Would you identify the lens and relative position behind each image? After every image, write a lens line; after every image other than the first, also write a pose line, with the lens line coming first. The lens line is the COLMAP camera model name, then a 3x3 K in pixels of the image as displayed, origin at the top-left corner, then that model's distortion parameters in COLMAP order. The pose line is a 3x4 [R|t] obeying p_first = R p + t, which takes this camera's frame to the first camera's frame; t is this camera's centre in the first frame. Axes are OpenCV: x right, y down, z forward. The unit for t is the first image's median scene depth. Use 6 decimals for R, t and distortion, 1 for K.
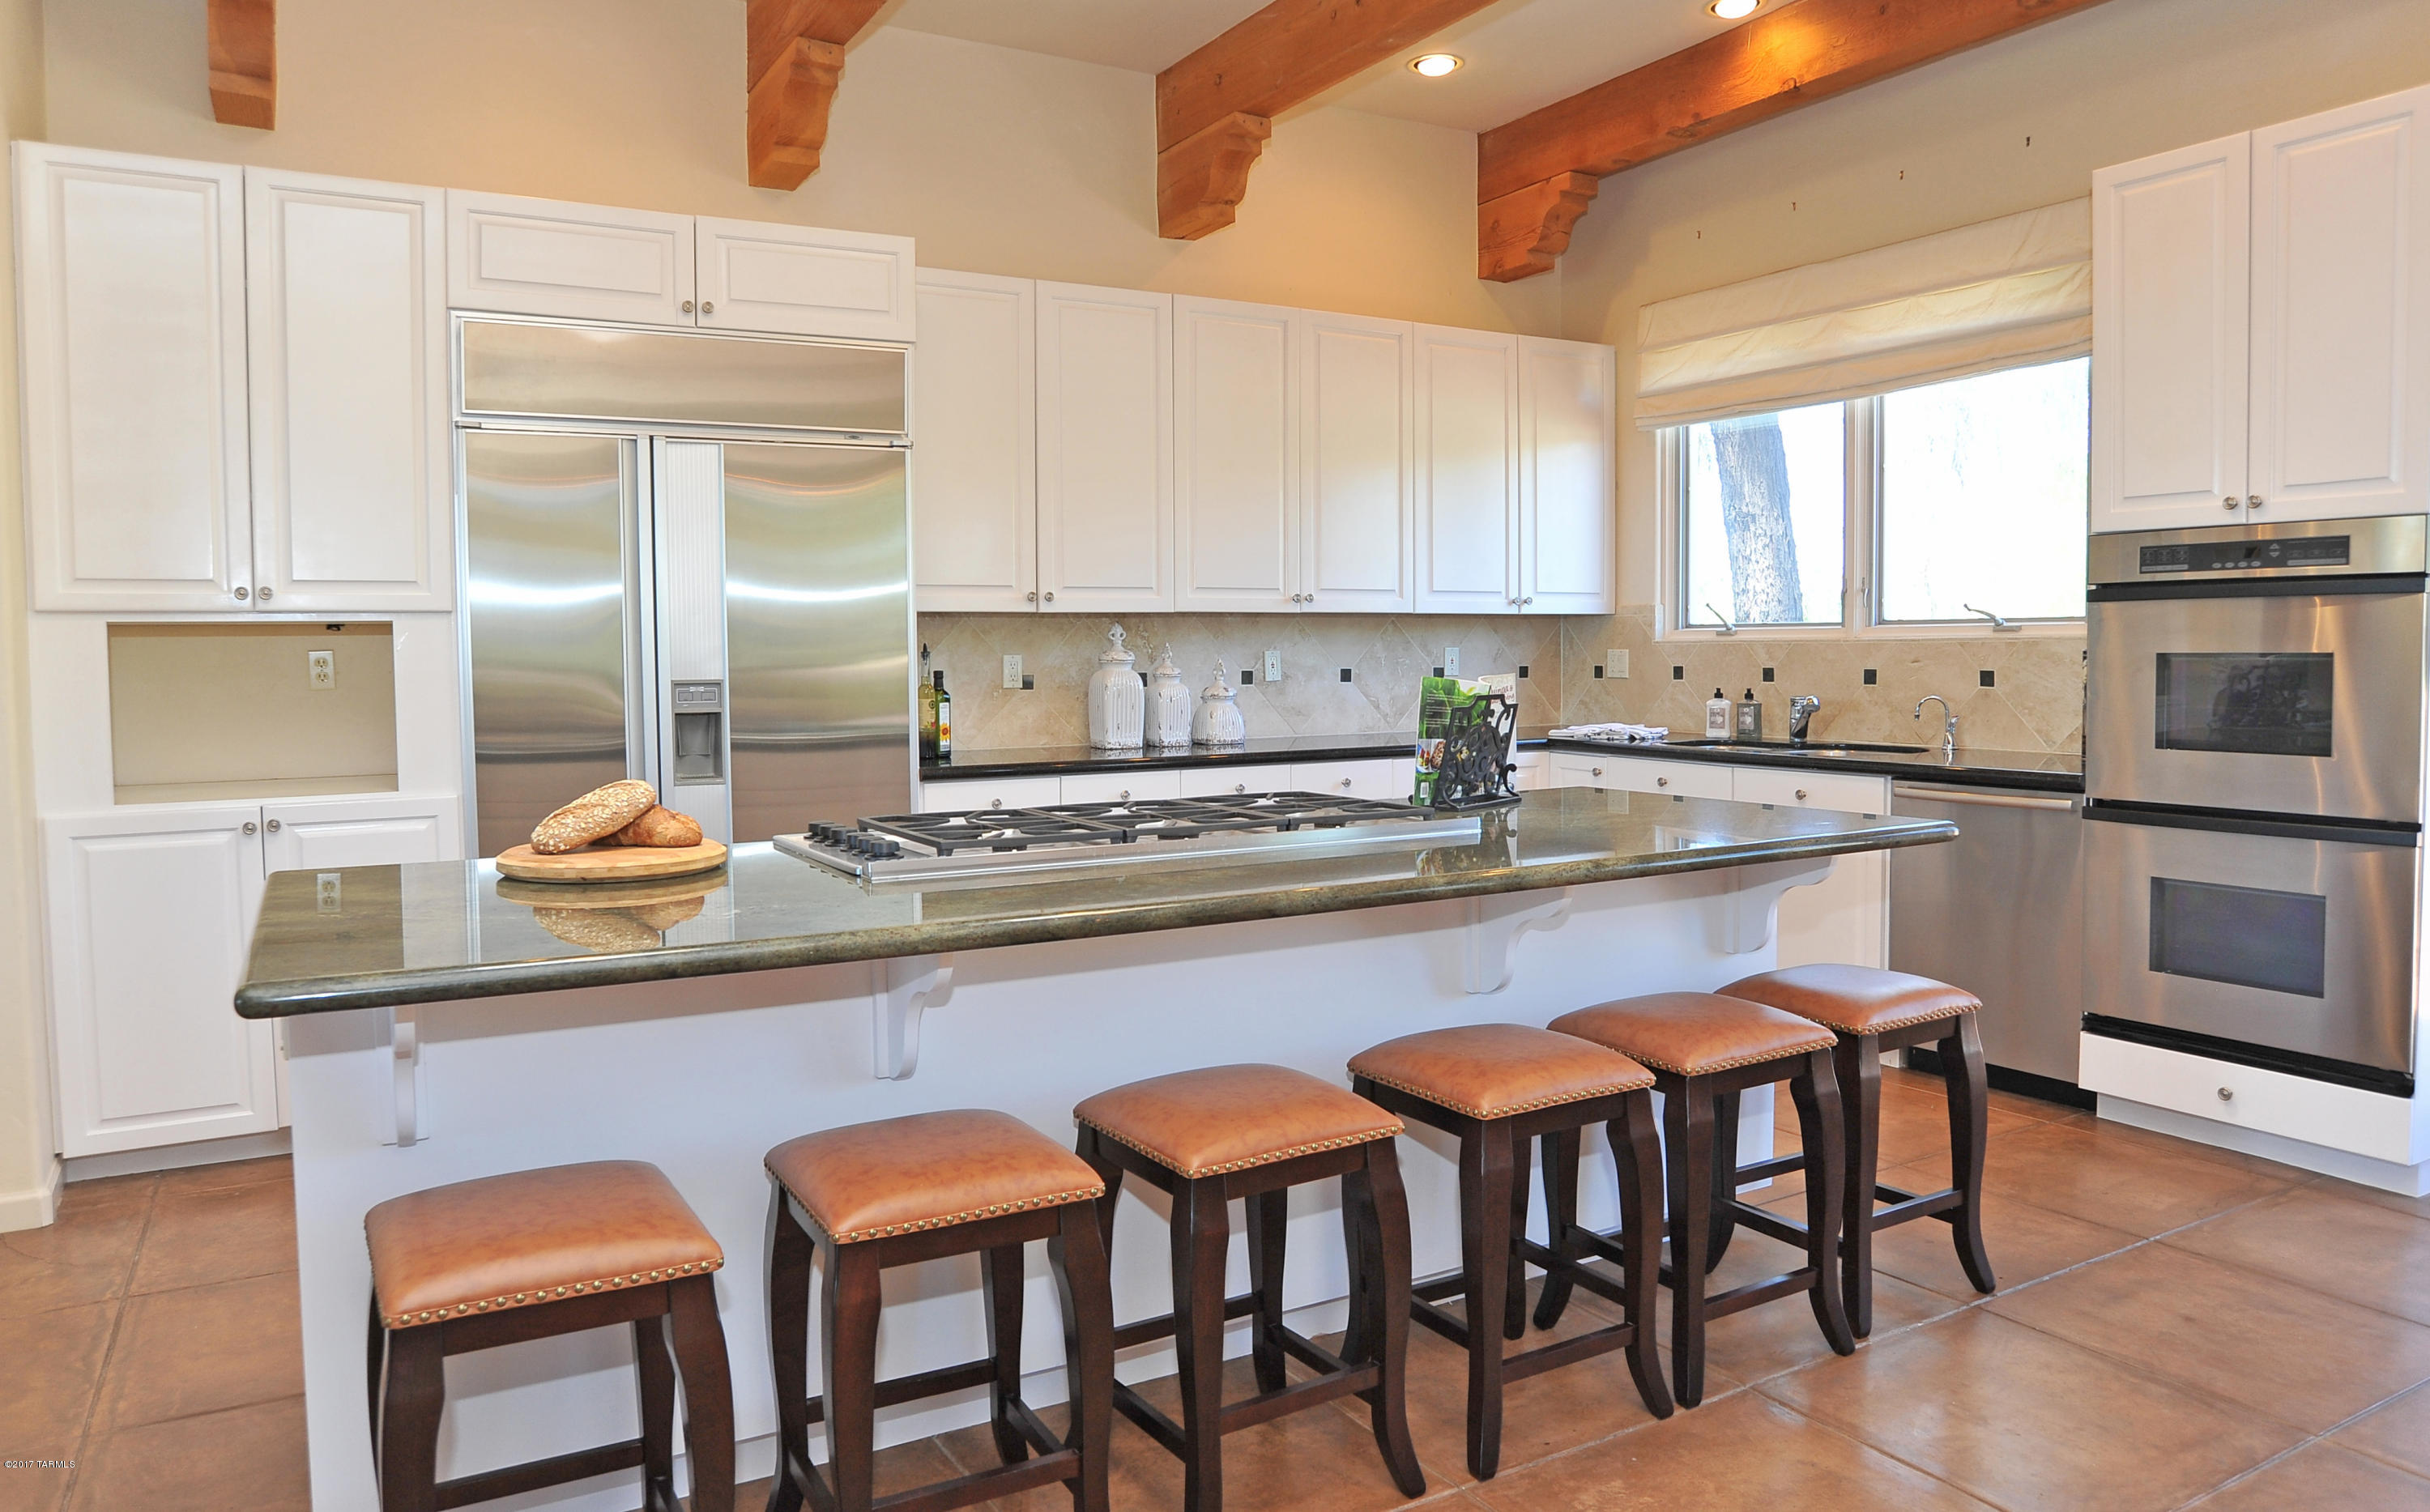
lens RADIAL K [[1600.7, 0, 1215.0], [0, 1600.7, 756.0], [0, 0, 1]] dist [-0.058728, 0.000890]
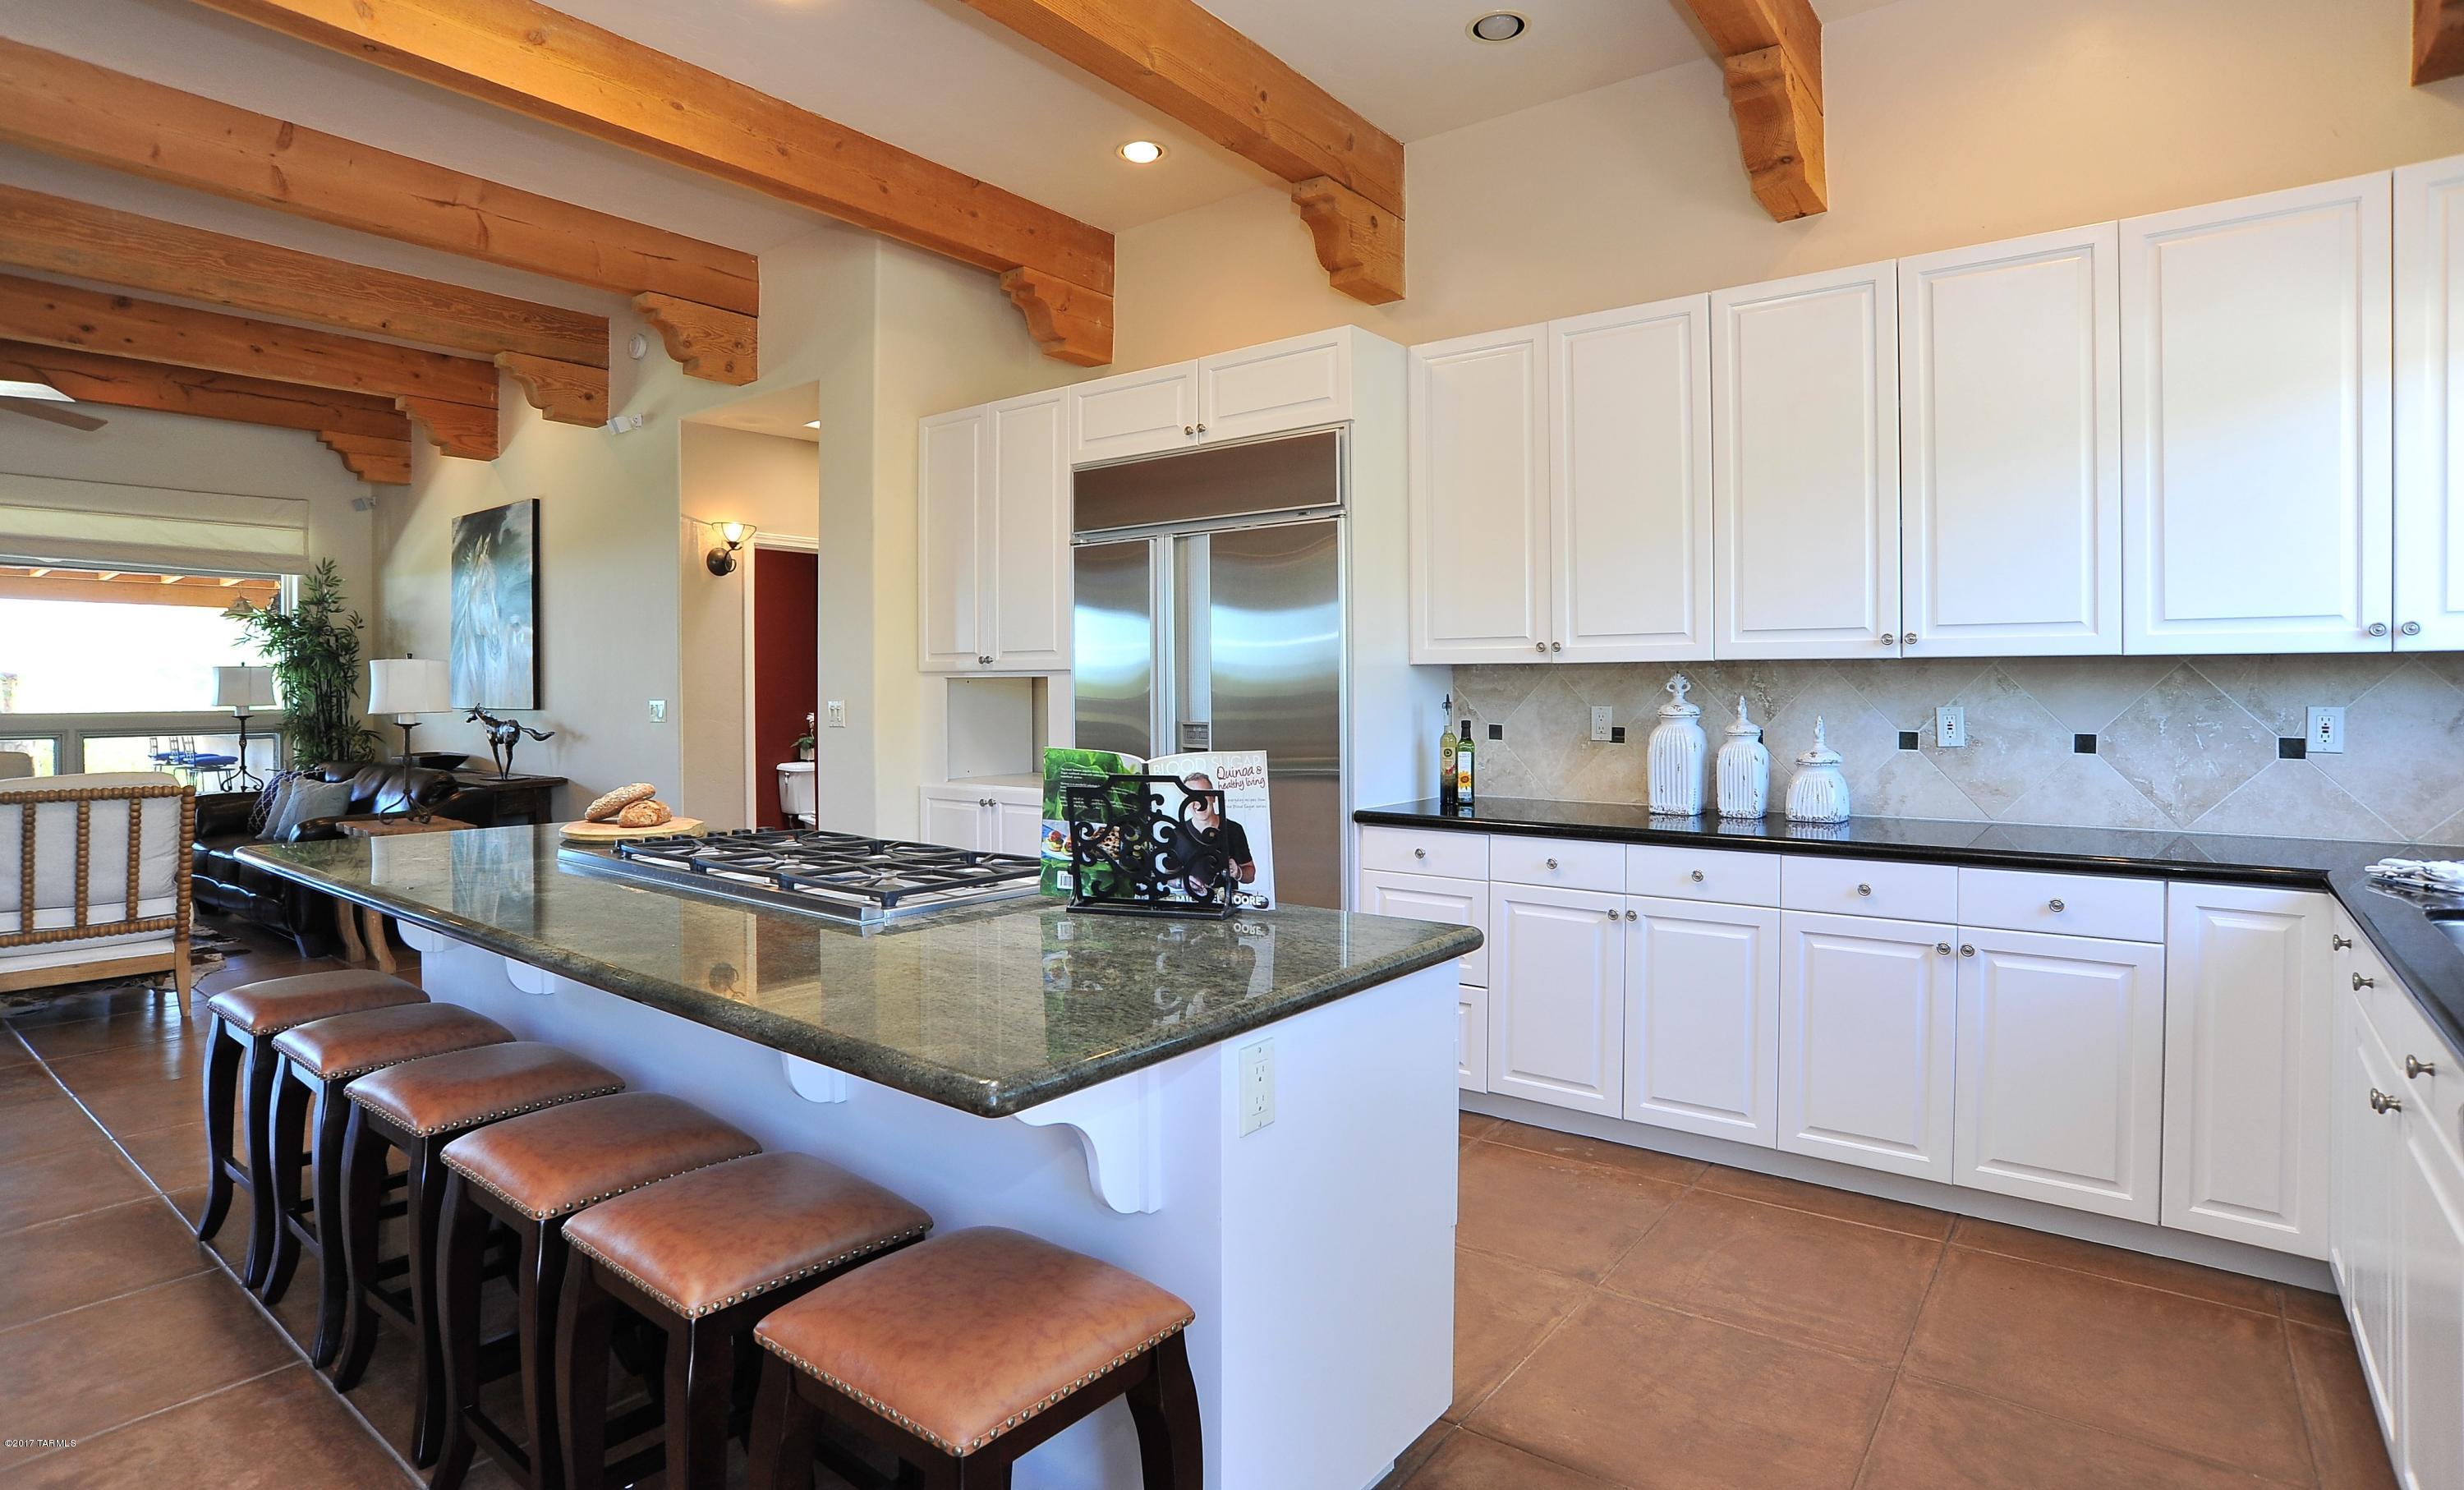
lens RADIAL K [[1261.3, 0, 1227.4], [0, 1261.3, 706.6], [0, 0, 1]] dist [-0.060956, 0.000185]
pose [[0.378848, 0.020952, -0.925222, 0.473408], [-0.062881, 0.998016, -0.003147, -0.045155], [0.923320, 0.059371, 0.379414, 0.492111]]
